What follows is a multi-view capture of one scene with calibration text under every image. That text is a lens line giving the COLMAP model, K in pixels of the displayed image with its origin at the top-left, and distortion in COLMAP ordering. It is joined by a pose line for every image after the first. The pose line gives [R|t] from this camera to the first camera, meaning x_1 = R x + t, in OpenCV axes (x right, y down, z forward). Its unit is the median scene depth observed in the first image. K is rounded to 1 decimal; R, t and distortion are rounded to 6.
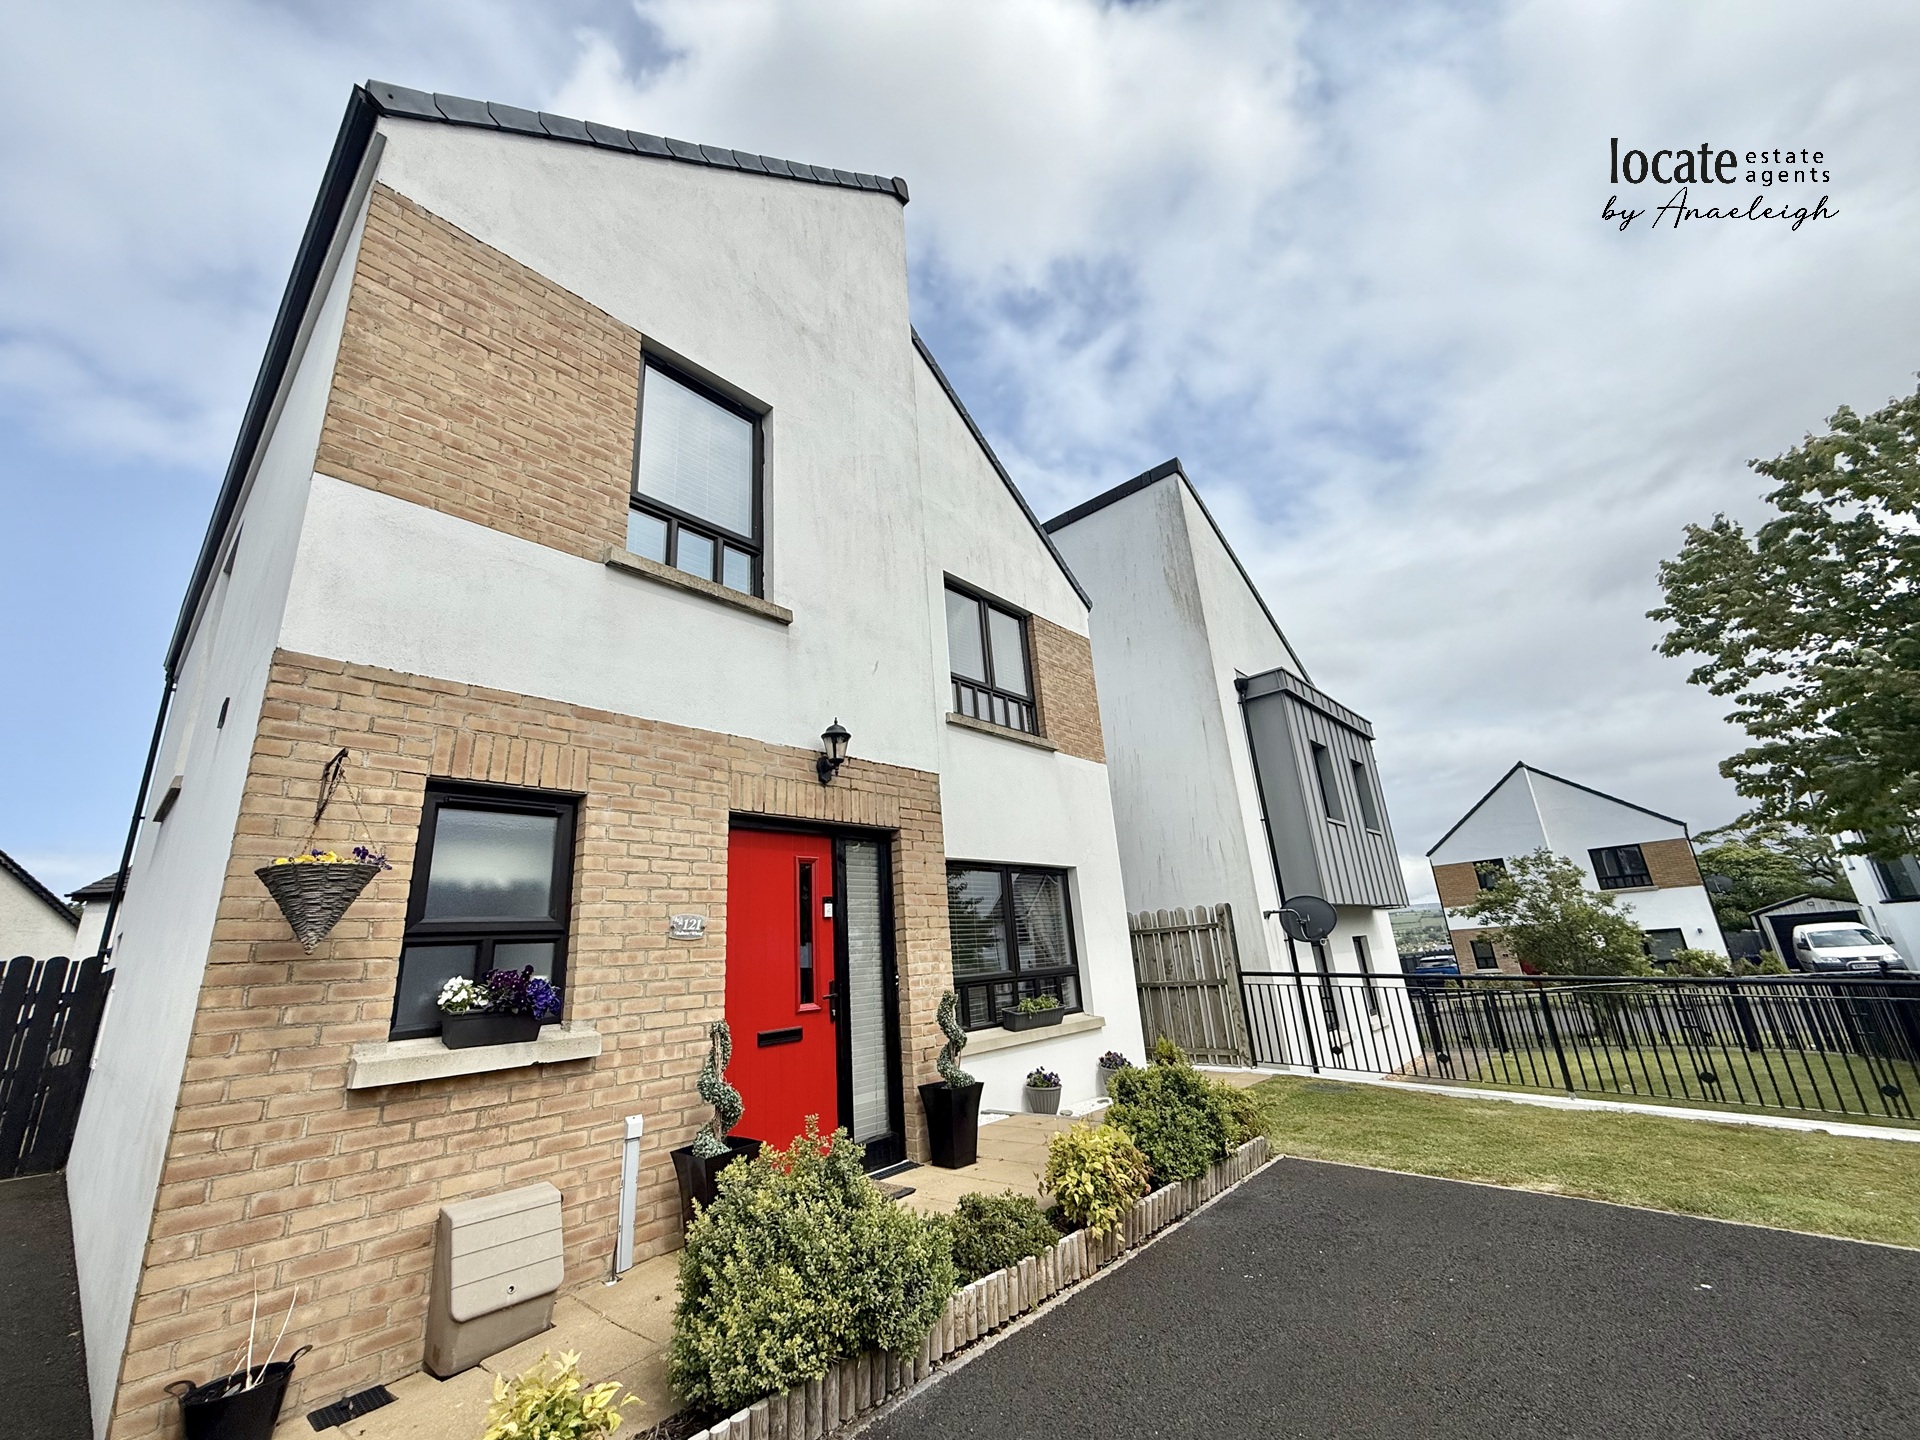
lens RADIAL K [[759.3, 0, 951.3], [0, 759.3, 715.6], [0, 0, 1]] dist [-0.001032, 0.000281]
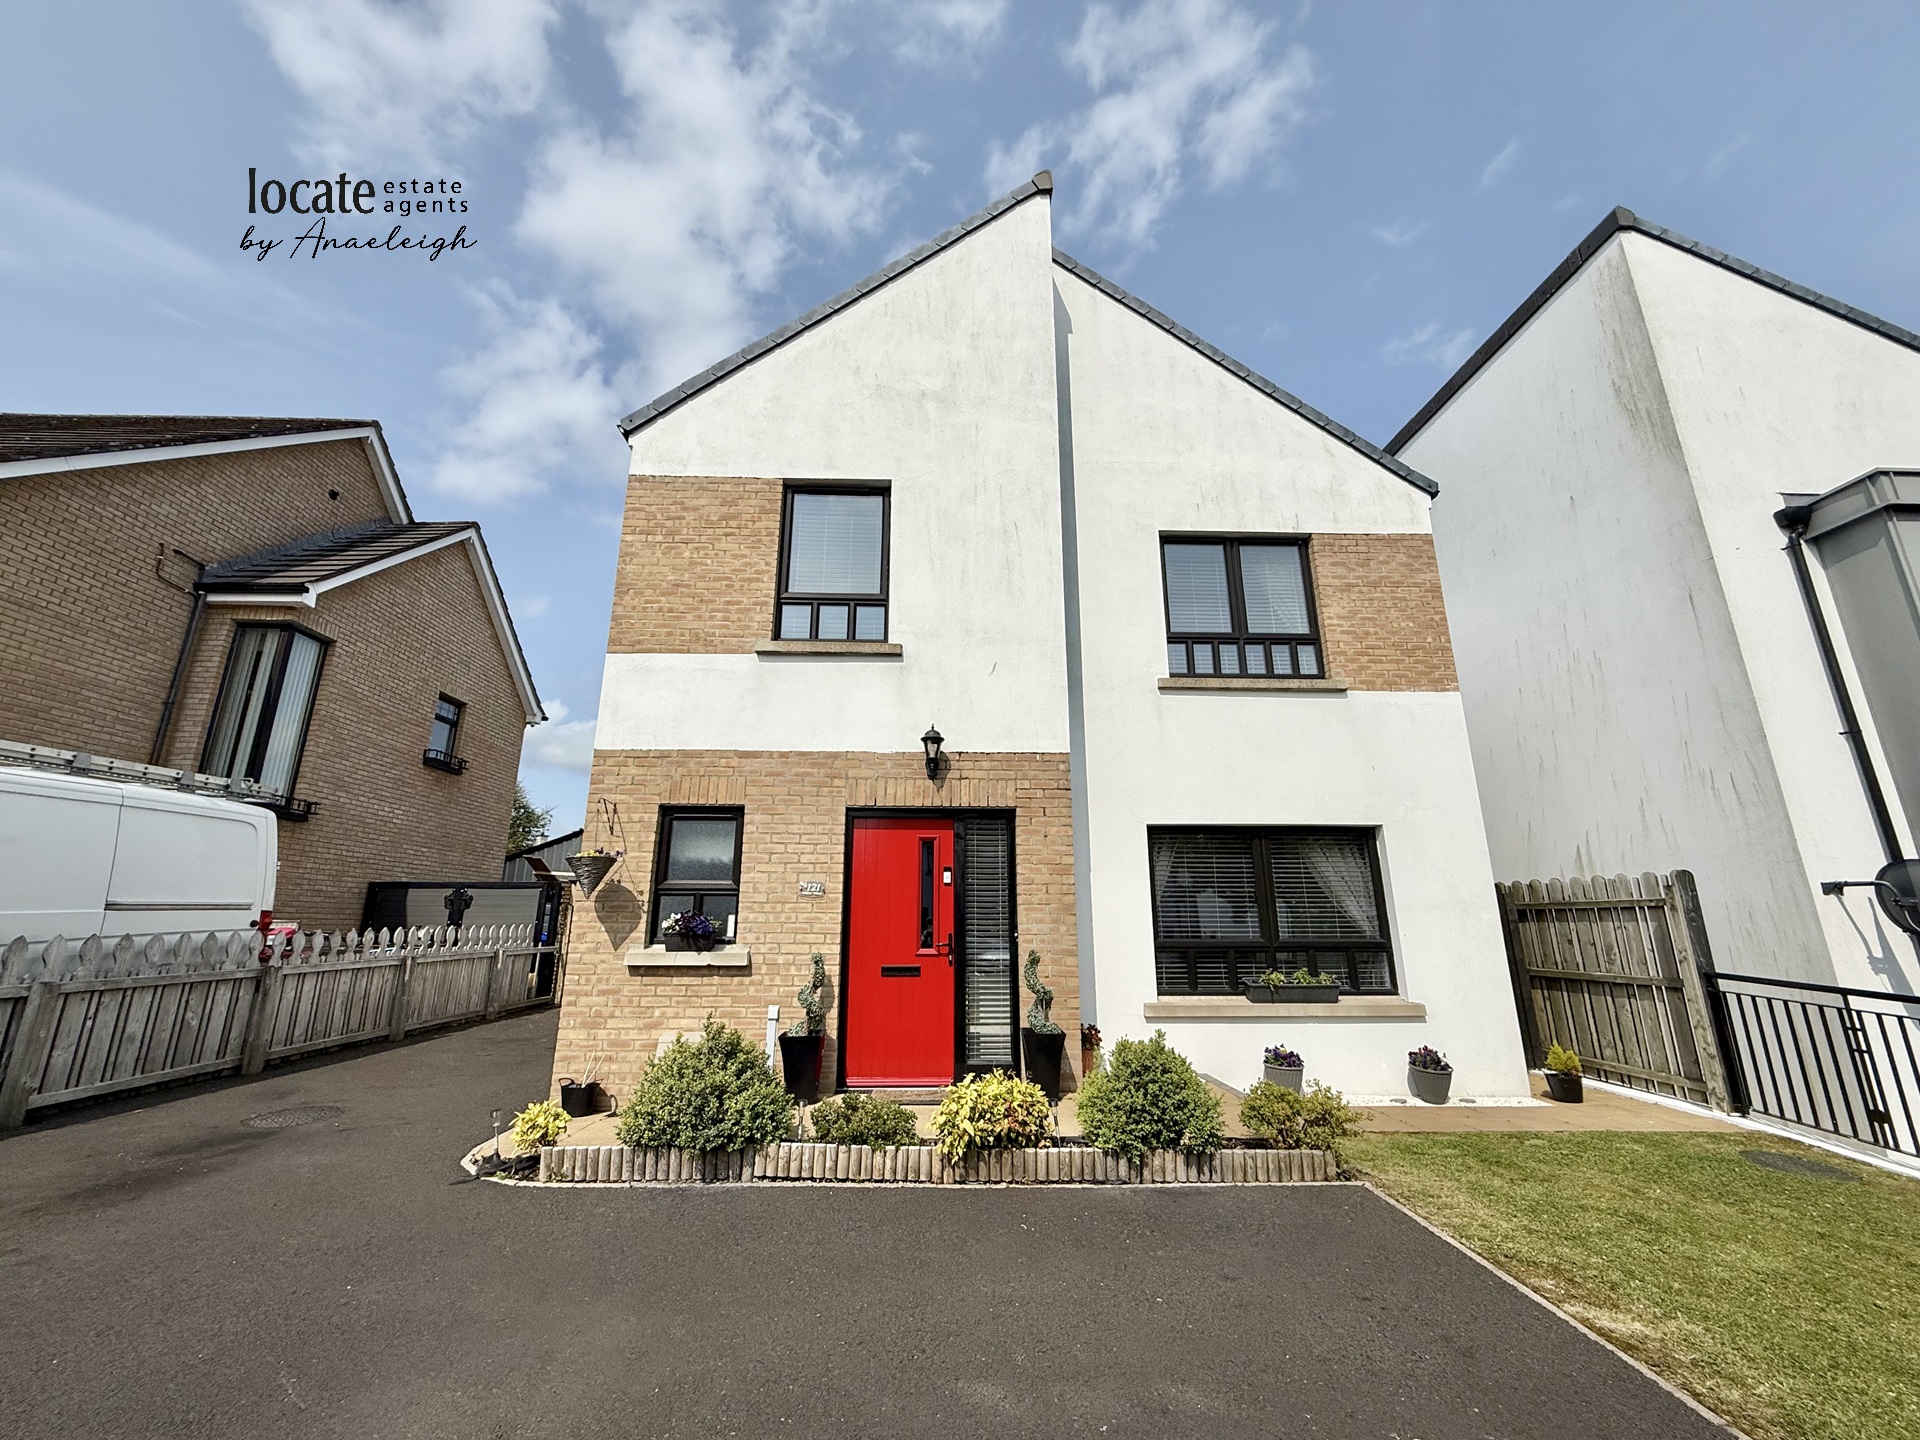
lens RADIAL K [[759.3, 0, 956.7], [0, 759.3, 717.1], [0, 0, 1]] dist [-0.001032, 0.000281]
pose [[0.688934, -0.124919, -0.713978, 0.816286], [0.176272, 0.984339, -0.002132, 0.001787], [0.703063, -0.124385, 0.700165, 0.176328]]
